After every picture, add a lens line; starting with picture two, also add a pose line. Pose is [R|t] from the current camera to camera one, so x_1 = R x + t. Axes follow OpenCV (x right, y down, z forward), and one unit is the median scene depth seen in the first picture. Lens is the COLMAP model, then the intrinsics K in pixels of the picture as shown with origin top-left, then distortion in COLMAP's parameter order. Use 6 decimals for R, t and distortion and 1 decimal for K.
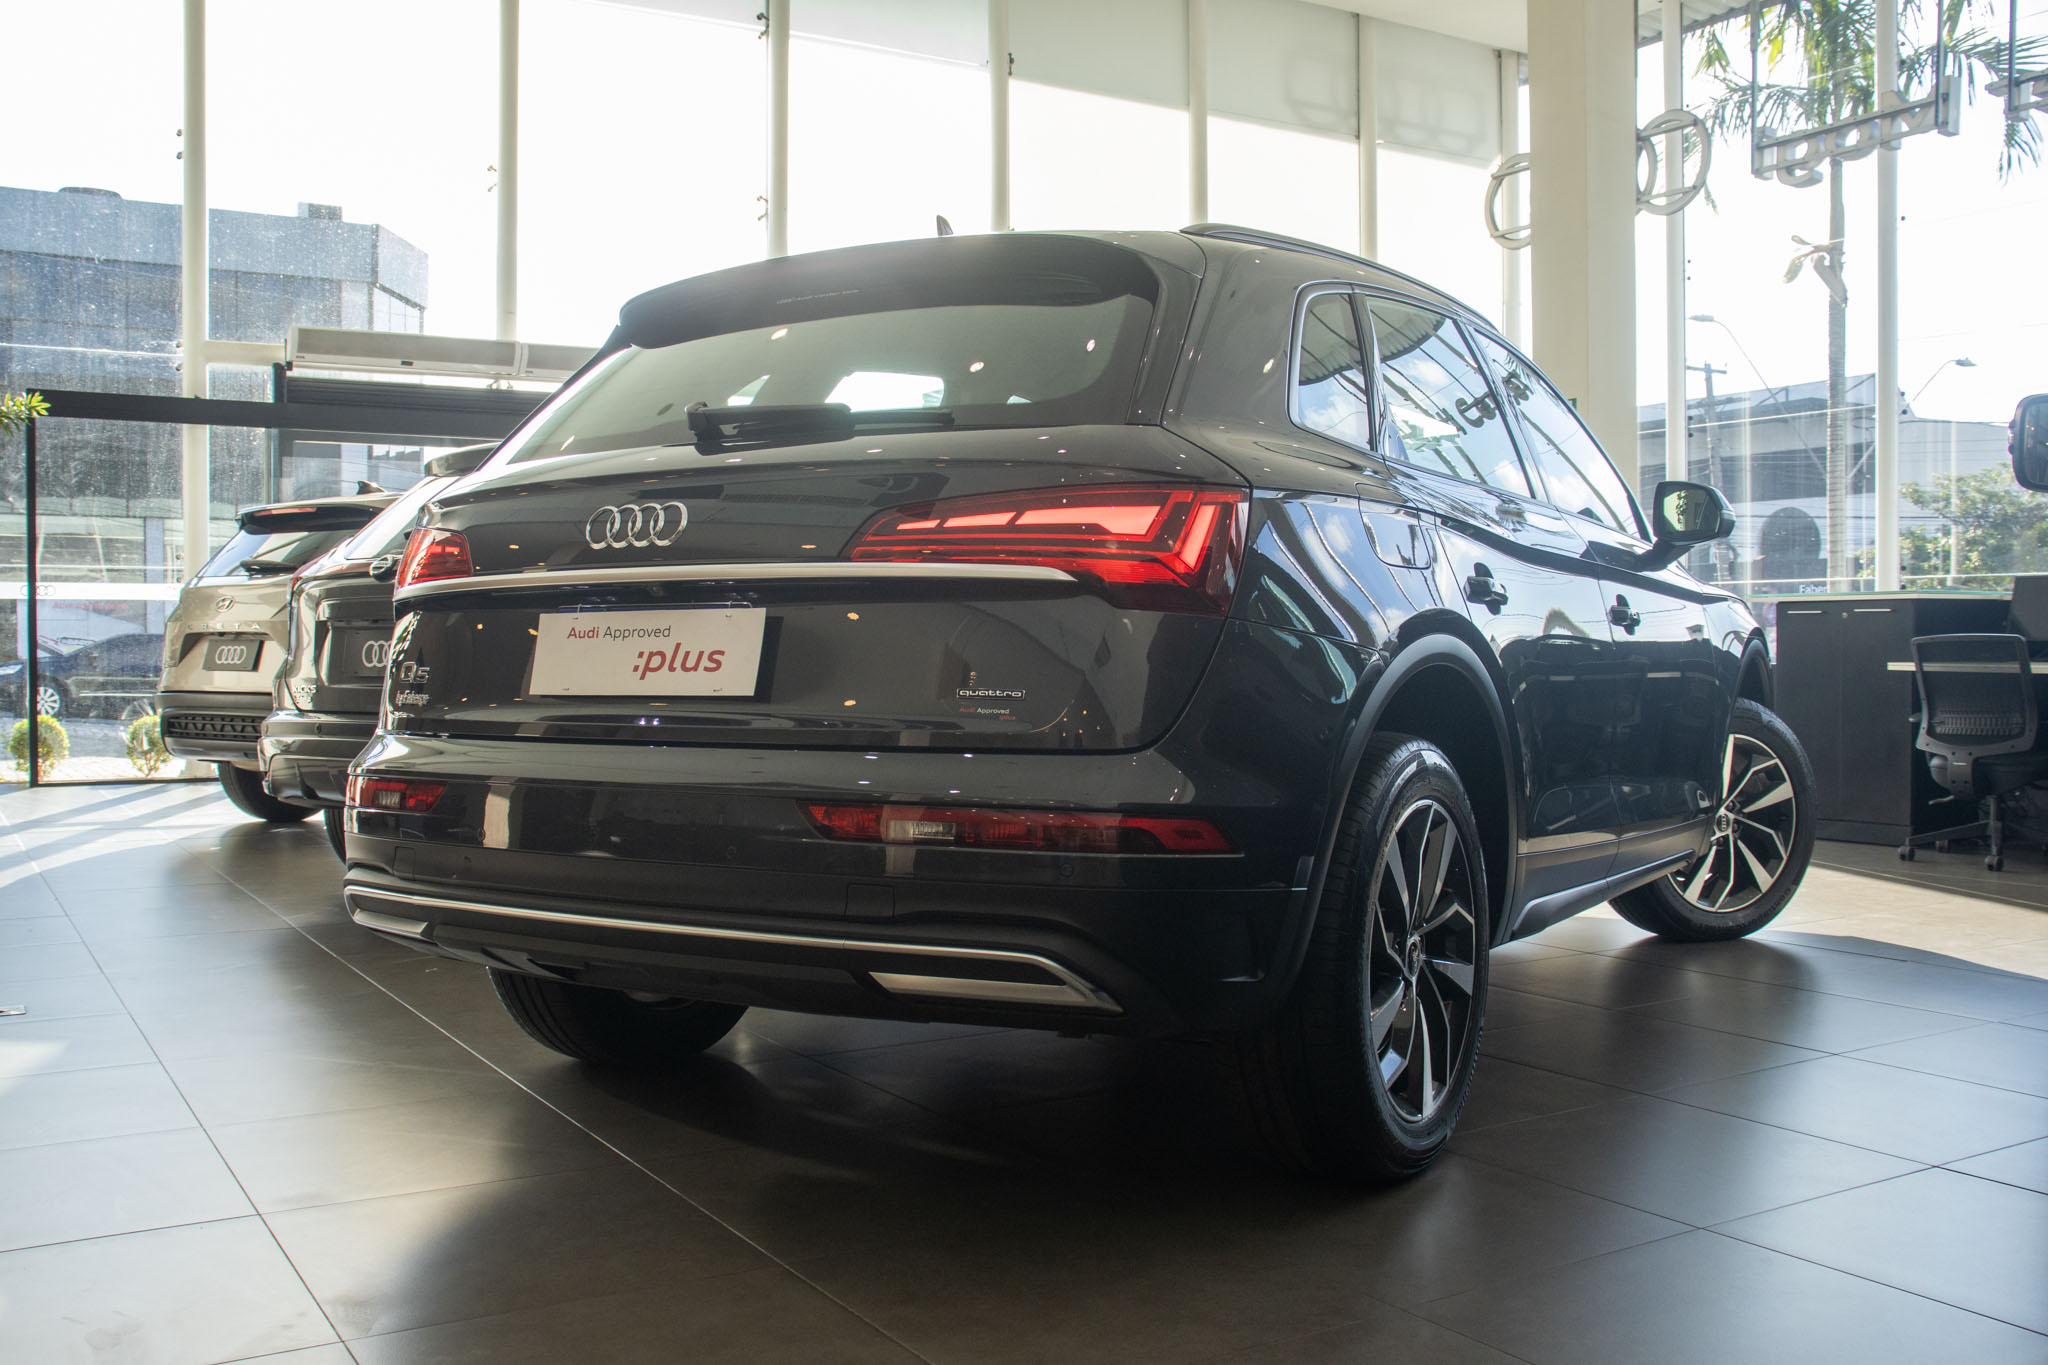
lens RADIAL K [[1925.6, 0, 1025.4], [0, 1925.6, 739.2], [0, 0, 1]] dist [-0.203950, 0.234993]
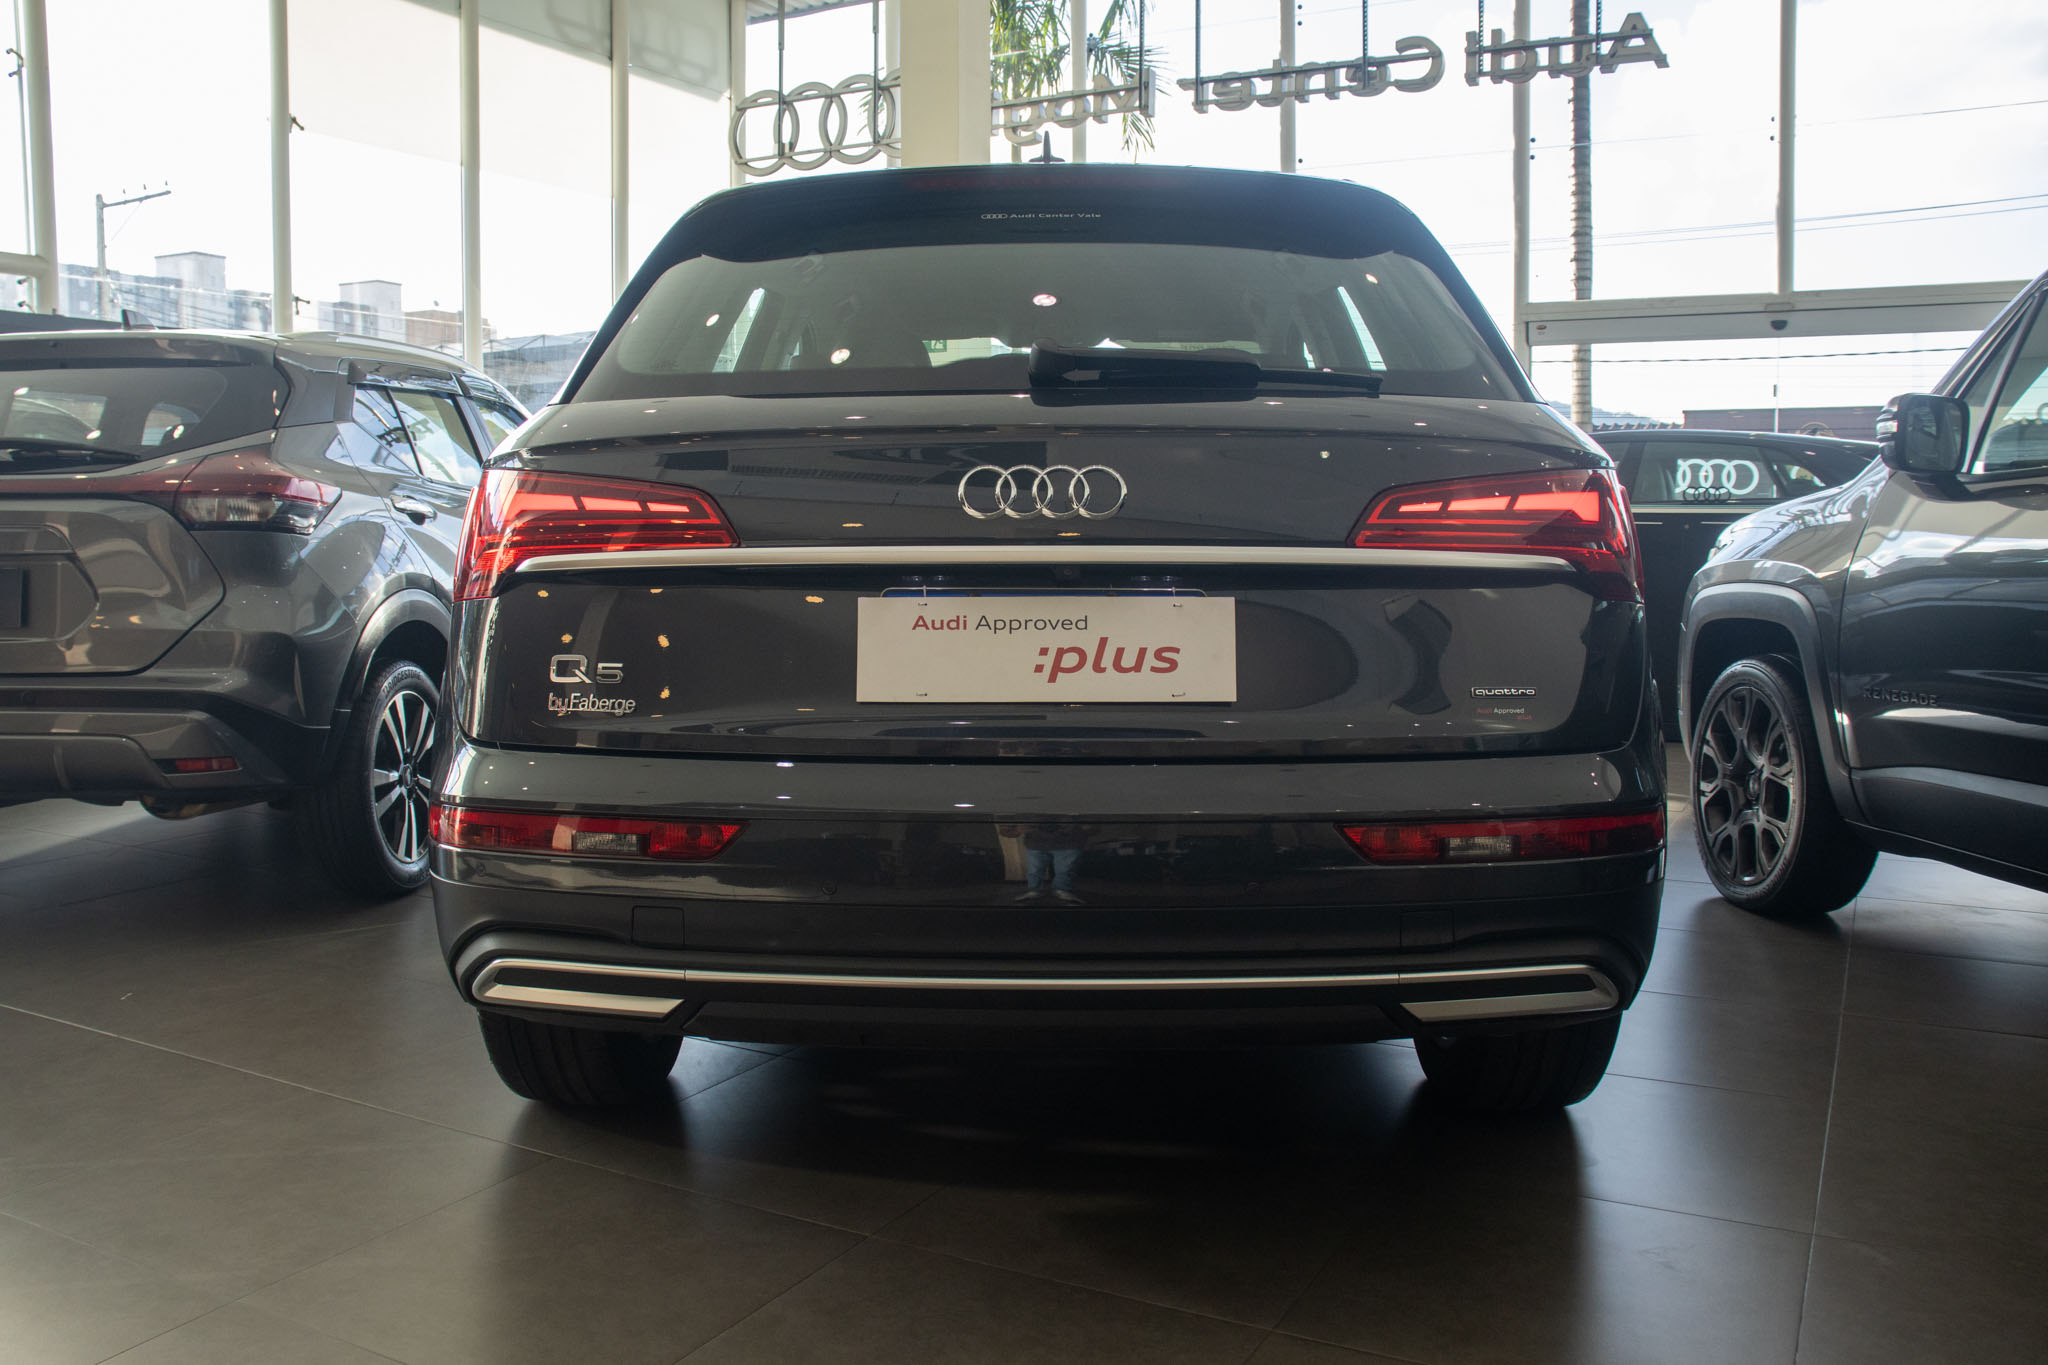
lens RADIAL K [[1685.0, 0, 1024.0], [0, 1685.0, 682.5], [0, 0, 1]] dist [-0.158142, 0.145647]
pose [[0.861408, -0.045103, 0.505908, -0.570091], [0.020836, 0.998349, 0.053528, -0.069308], [-0.507487, -0.035568, 0.860925, 0.382941]]
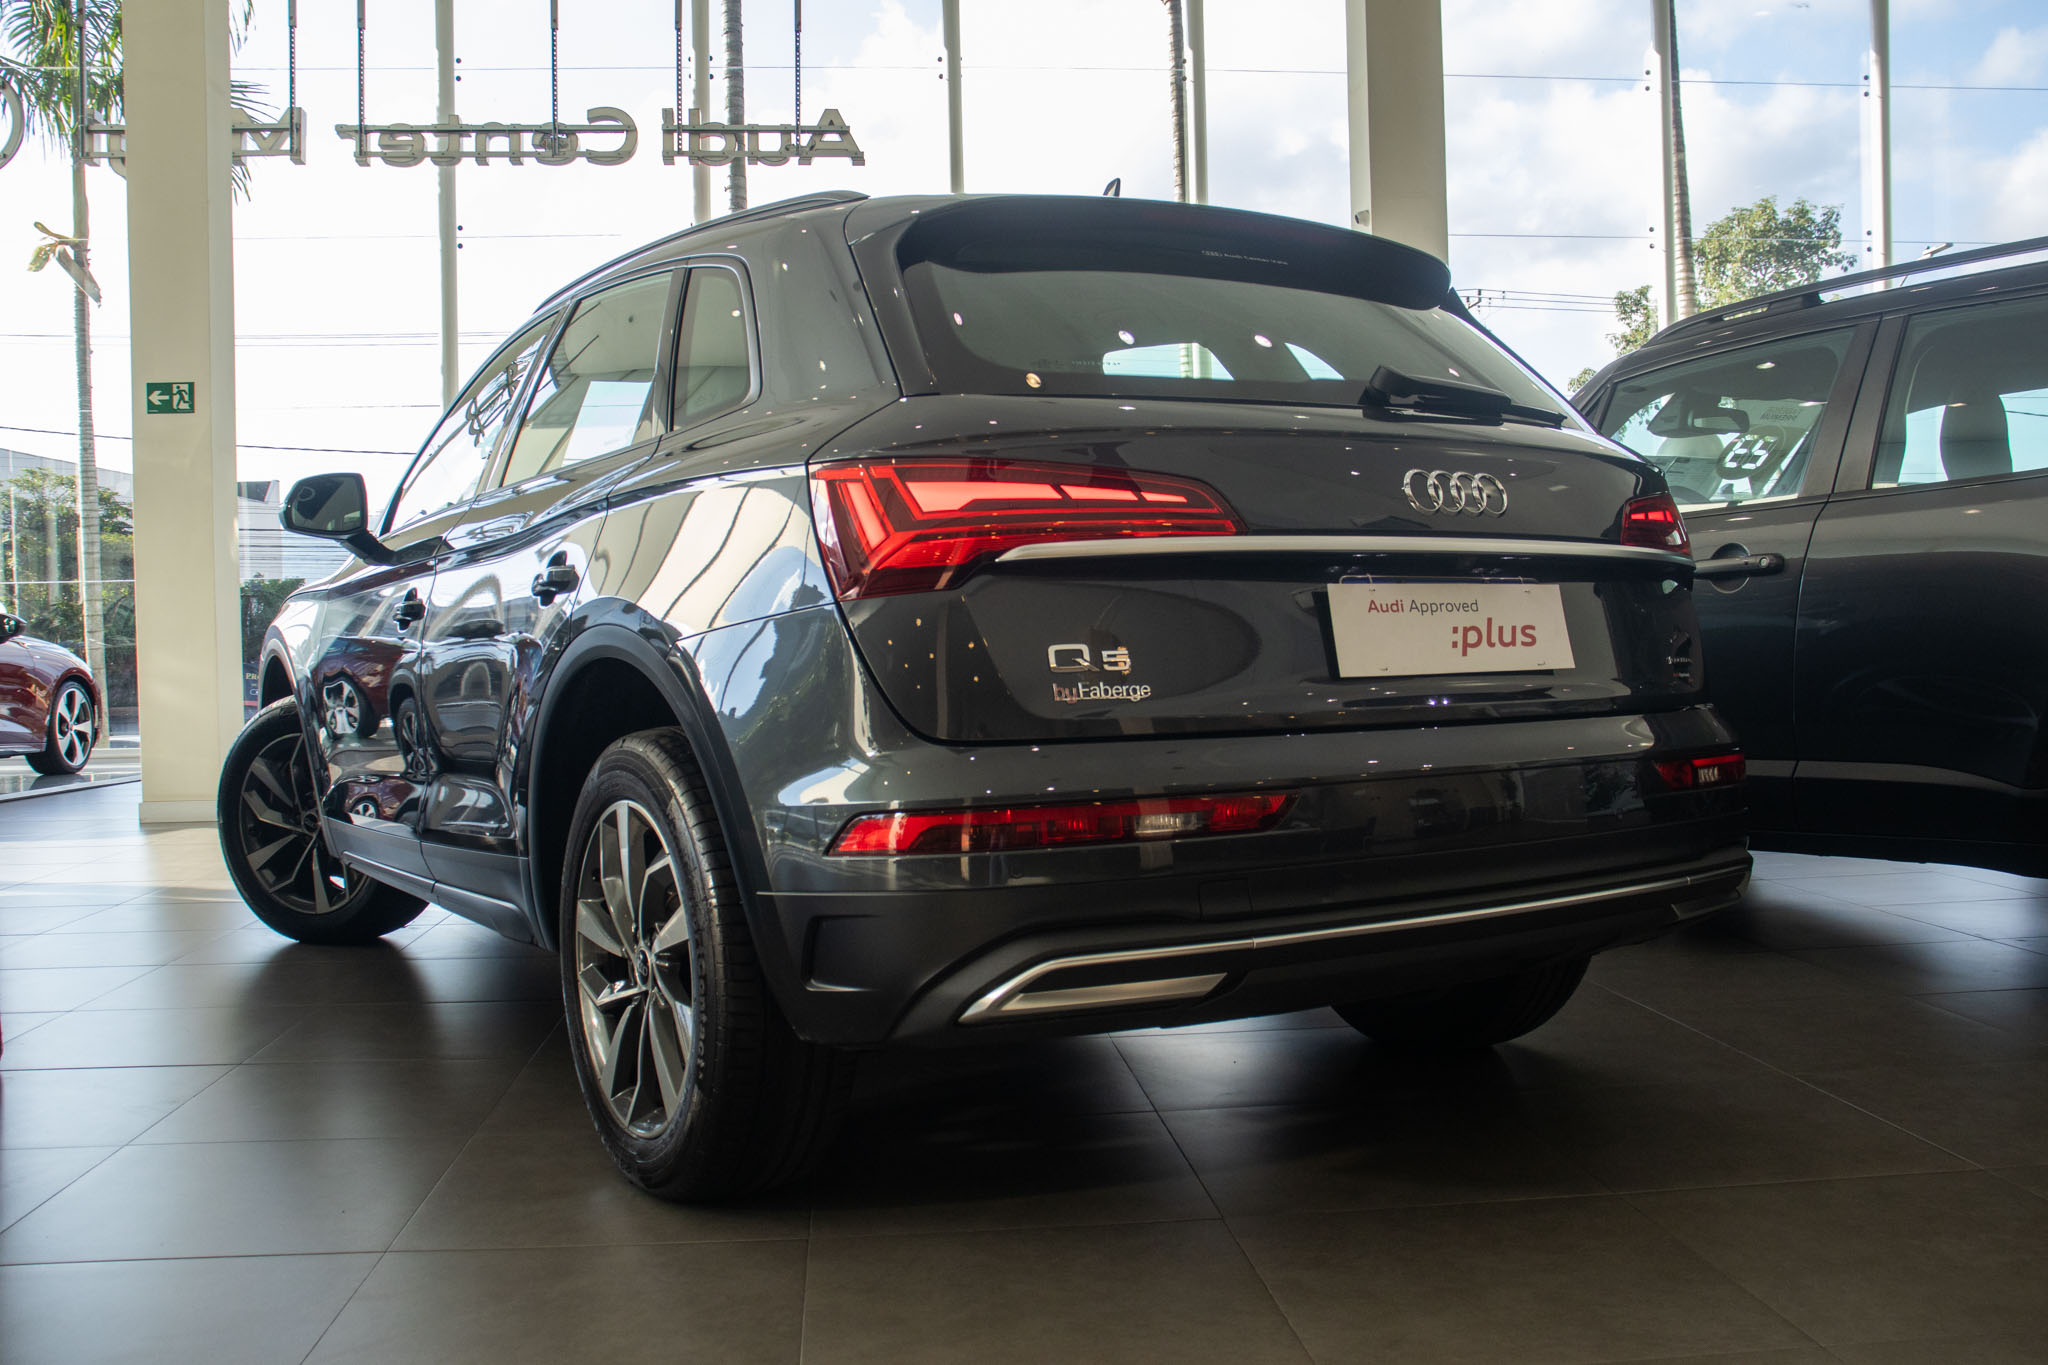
lens RADIAL K [[1893.1, 0, 1024.0], [0, 1893.1, 682.5], [0, 0, 1]] dist [-0.195196, 0.249623]
pose [[0.432724, -0.024205, 0.901201, -1.125859], [0.057511, 0.998345, -0.000800, -0.029668], [-0.899690, 0.052175, 0.433400, 0.787021]]
